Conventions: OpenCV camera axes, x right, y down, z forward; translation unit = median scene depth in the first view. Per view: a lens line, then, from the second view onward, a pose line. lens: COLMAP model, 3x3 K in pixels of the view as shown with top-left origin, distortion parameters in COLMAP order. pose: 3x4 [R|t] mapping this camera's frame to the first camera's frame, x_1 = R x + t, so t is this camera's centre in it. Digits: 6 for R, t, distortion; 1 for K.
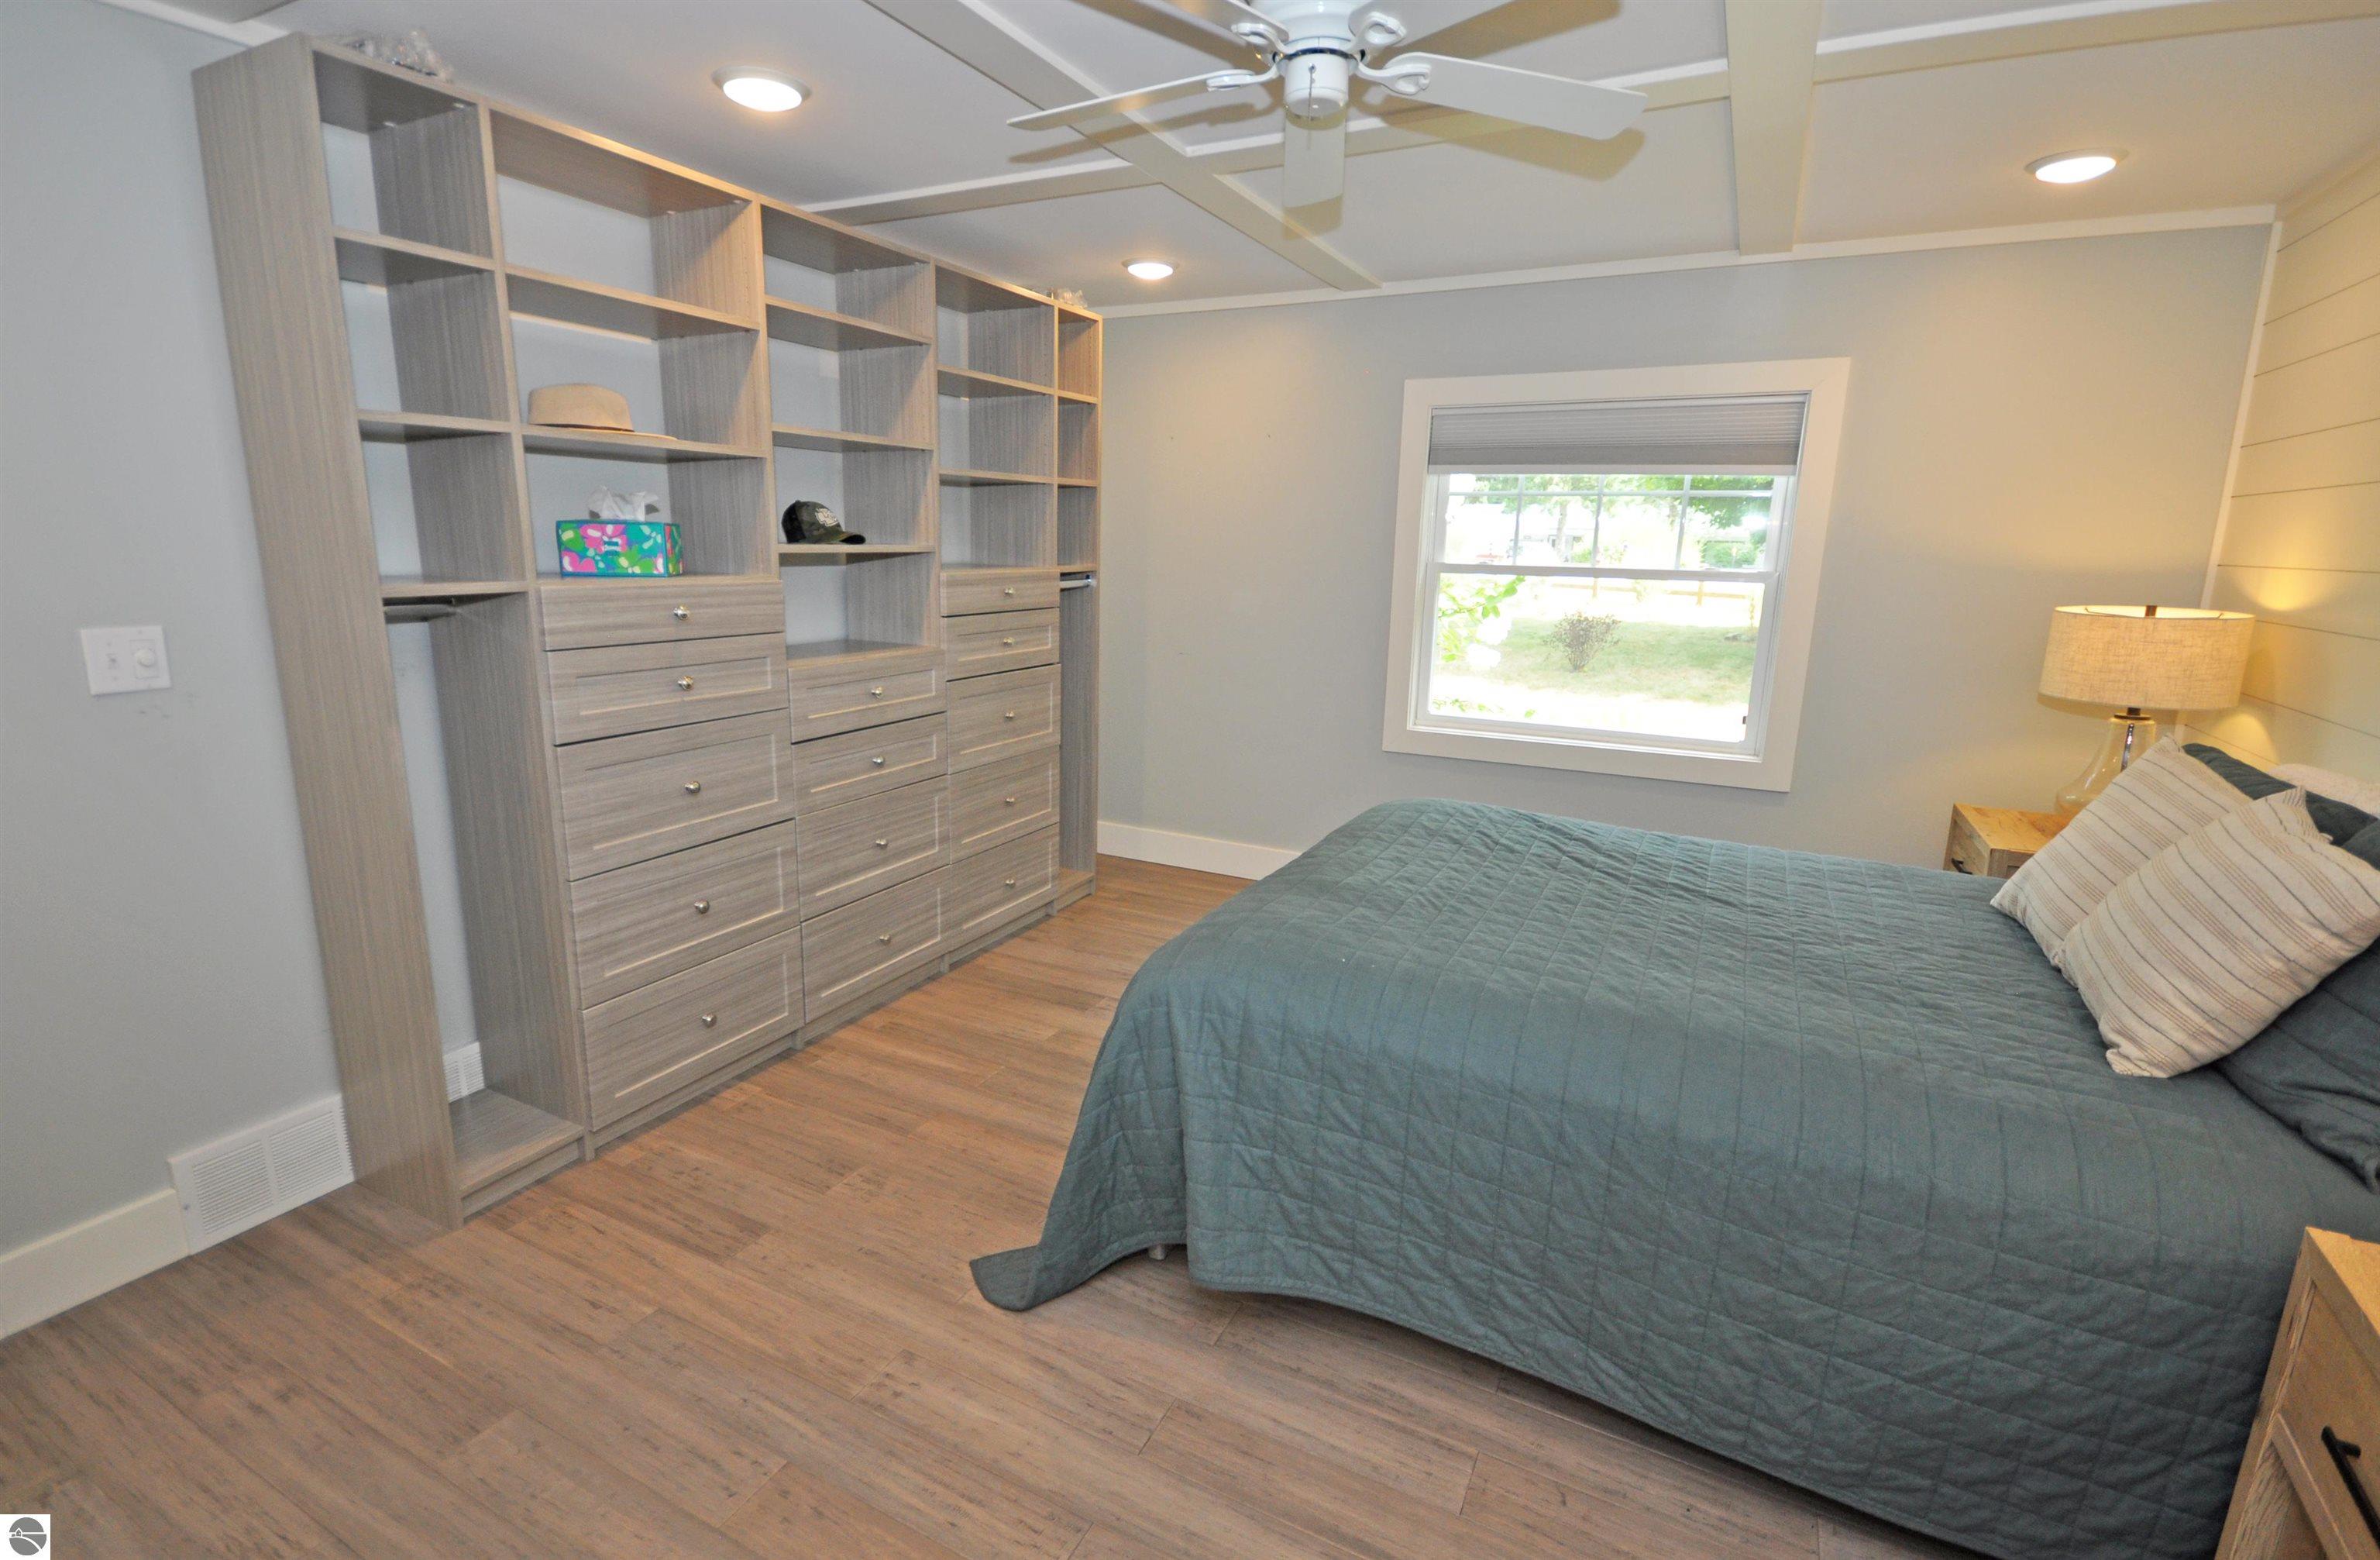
lens RADIAL K [[1087.0, 0, 1190.0], [0, 1087.0, 780.0], [0, 0, 1]] dist [-0.002511, -0.000741]
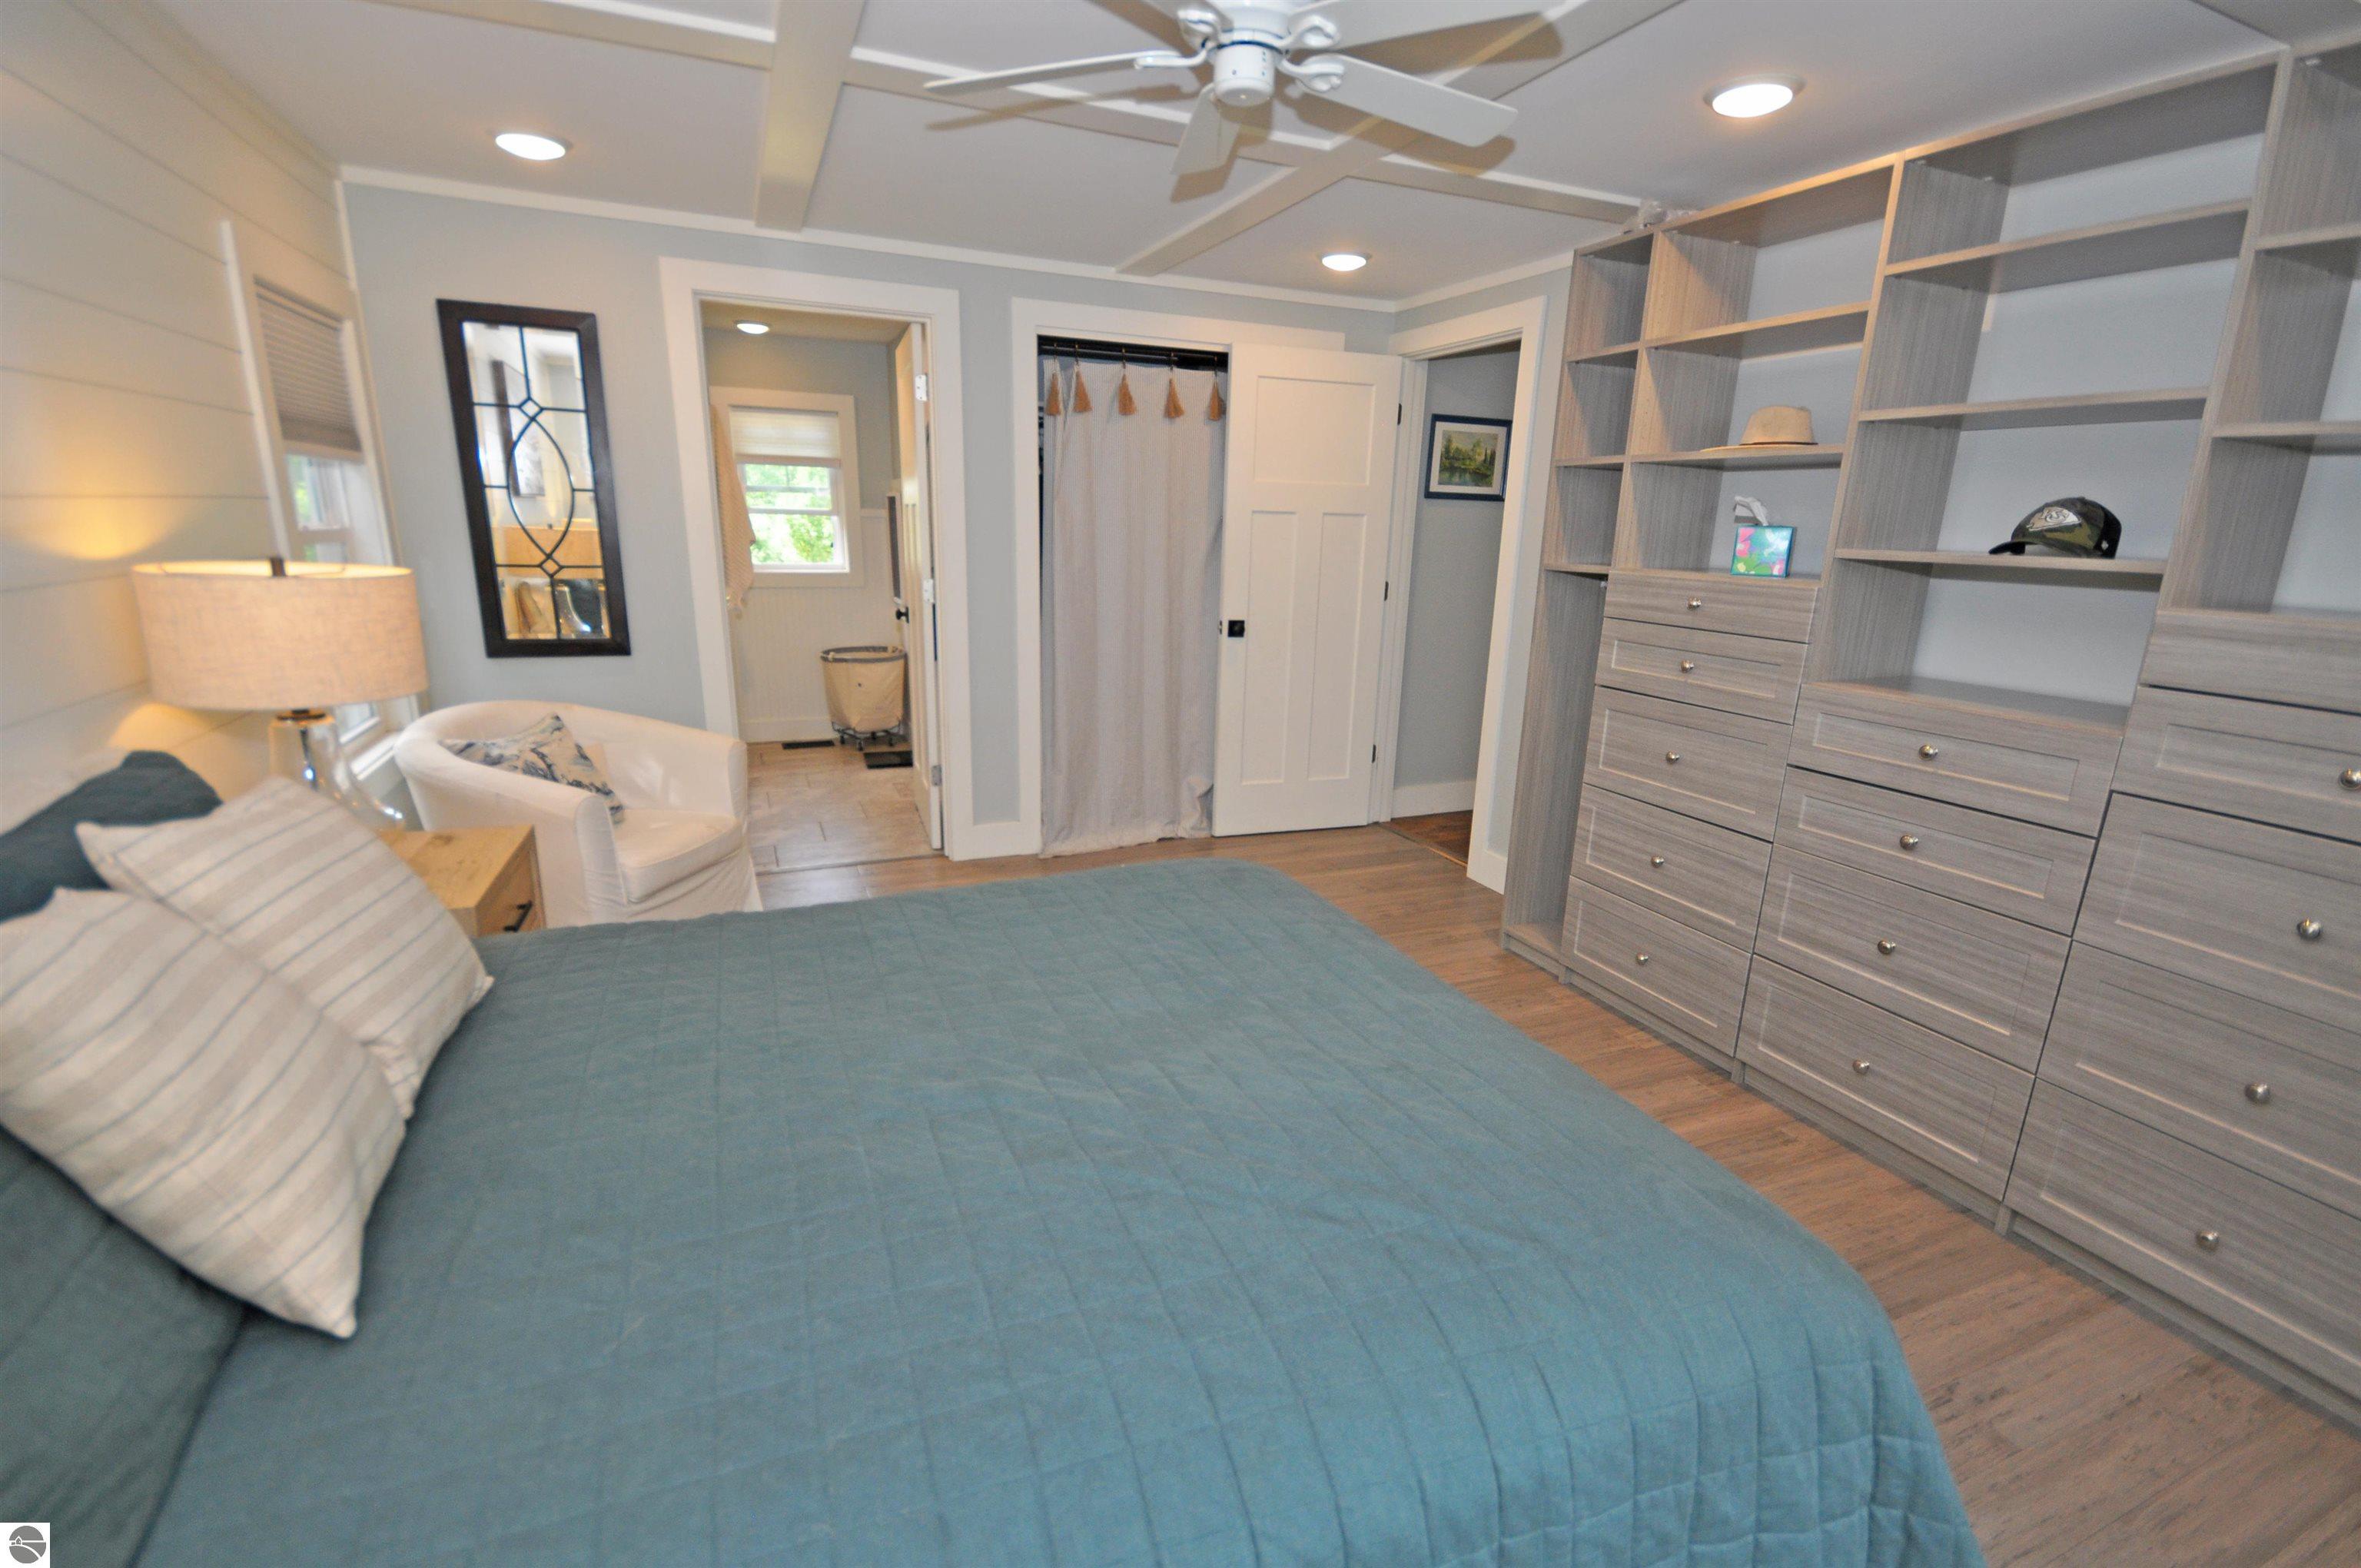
lens RADIAL K [[1061.4, 0, 1175.5], [0, 1061.4, 799.1], [0, 0, 1]] dist [0.020741, -0.015334]
pose [[-0.652041, 0.157620, -0.741619, 0.668152], [-0.203661, 0.905790, 0.371573, -0.243583], [0.730319, 0.393319, -0.558511, 1.165751]]
